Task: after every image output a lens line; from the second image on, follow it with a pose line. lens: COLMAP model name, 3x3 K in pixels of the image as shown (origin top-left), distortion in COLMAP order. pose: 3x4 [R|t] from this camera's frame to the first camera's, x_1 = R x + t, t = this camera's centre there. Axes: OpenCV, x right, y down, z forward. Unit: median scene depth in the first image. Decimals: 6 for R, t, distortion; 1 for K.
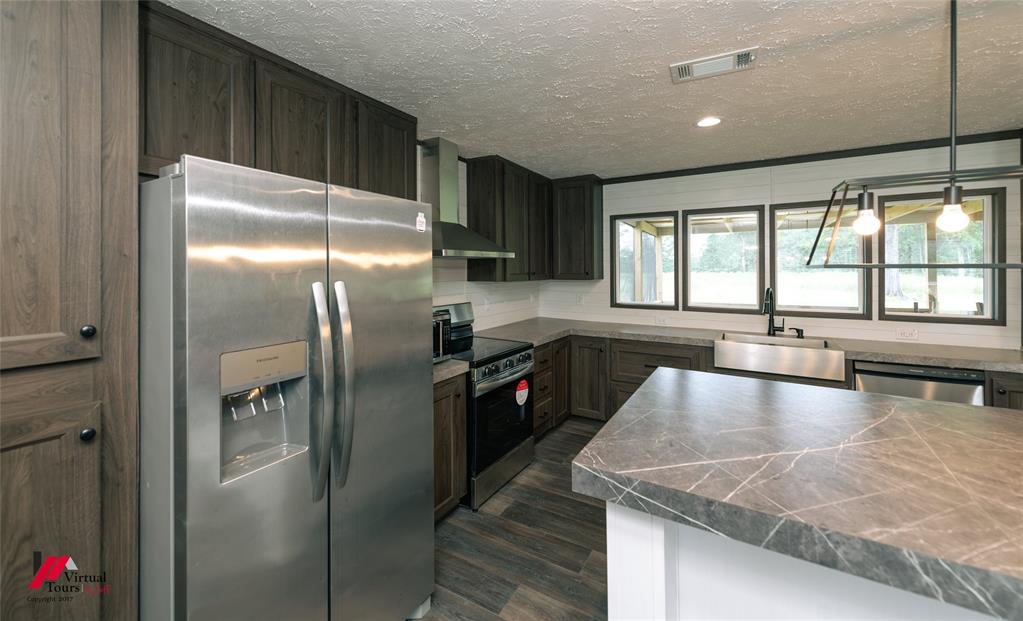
lens RADIAL K [[400.5, 0, 510.7], [0, 400.5, 268.7], [0, 0, 1]] dist [-0.003285, -0.000206]
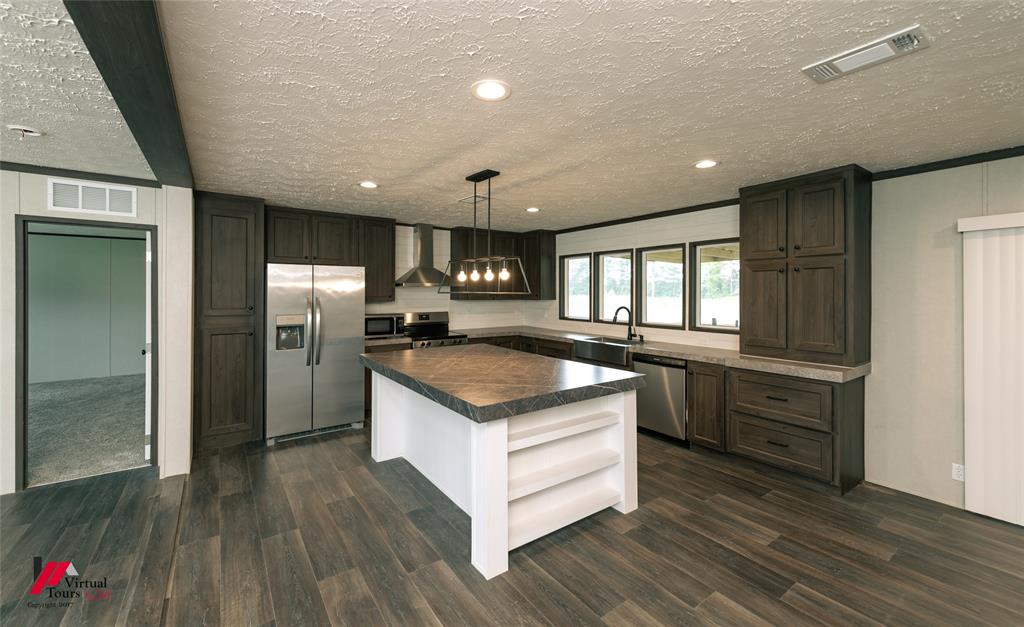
lens RADIAL K [[416.4, 0, 533.1], [0, 416.4, 287.4], [0, 0, 1]] dist [0.042200, 0.000201]
pose [[0.928257, 0.002429, -0.371933, 0.459677], [-0.006276, 0.999939, -0.009135, -0.003144], [0.371888, 0.010814, 0.928215, -0.274083]]
